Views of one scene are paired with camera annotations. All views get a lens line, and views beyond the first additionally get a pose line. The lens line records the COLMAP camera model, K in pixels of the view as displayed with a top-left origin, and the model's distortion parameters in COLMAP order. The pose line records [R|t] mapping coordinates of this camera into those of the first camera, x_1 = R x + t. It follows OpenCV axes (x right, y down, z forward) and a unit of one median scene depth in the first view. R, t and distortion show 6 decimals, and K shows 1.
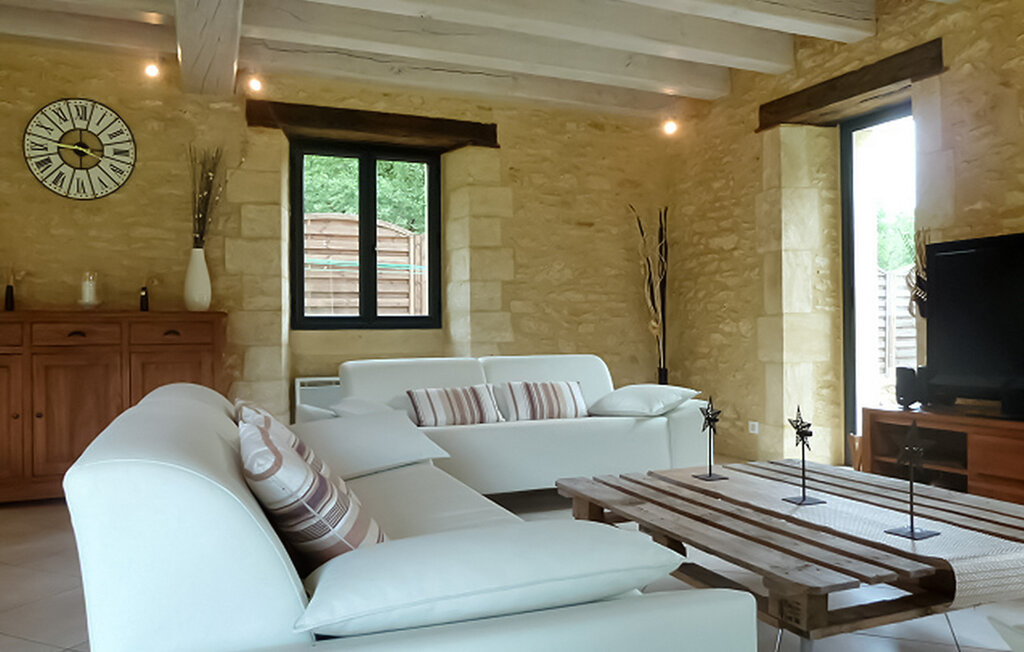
lens RADIAL K [[774.6, 0, 512.0], [0, 774.6, 326.0], [0, 0, 1]] dist [-0.012096, -0.005521]
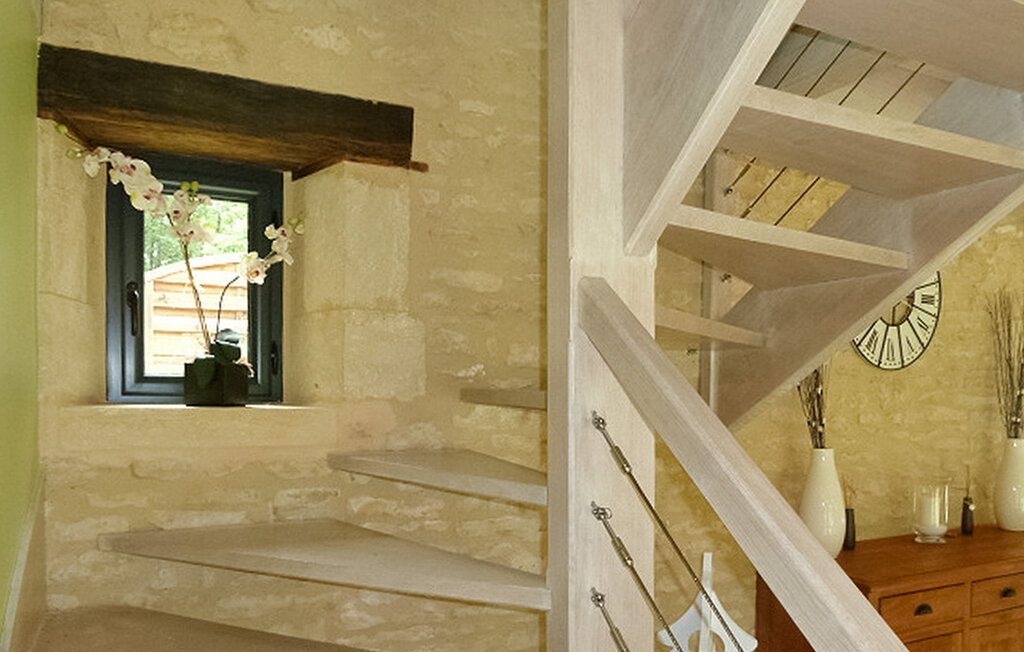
lens RADIAL K [[774.6, 0, 512.0], [0, 774.6, 326.0], [0, 0, 1]] dist [-0.012096, -0.005521]
pose [[0.996193, 0.047060, 0.073382, -0.857415], [-0.046644, 0.998884, -0.007367, -0.165754], [-0.073646, 0.003917, 0.997277, 0.316160]]
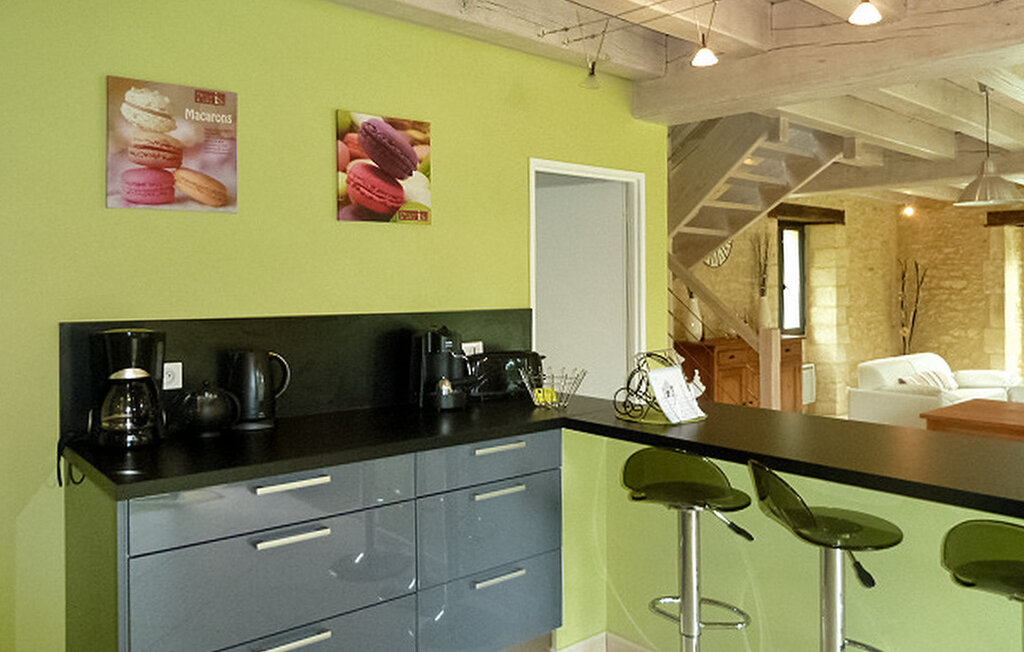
lens RADIAL K [[800.1, 0, 512.7], [0, 800.1, 274.1], [0, 0, 1]] dist [-0.011325, -0.005210]
pose [[0.944799, 0.009076, 0.327524, -1.374918], [-0.008027, 0.999957, -0.004554, -0.125356], [-0.327551, 0.001673, 0.944832, -0.408241]]
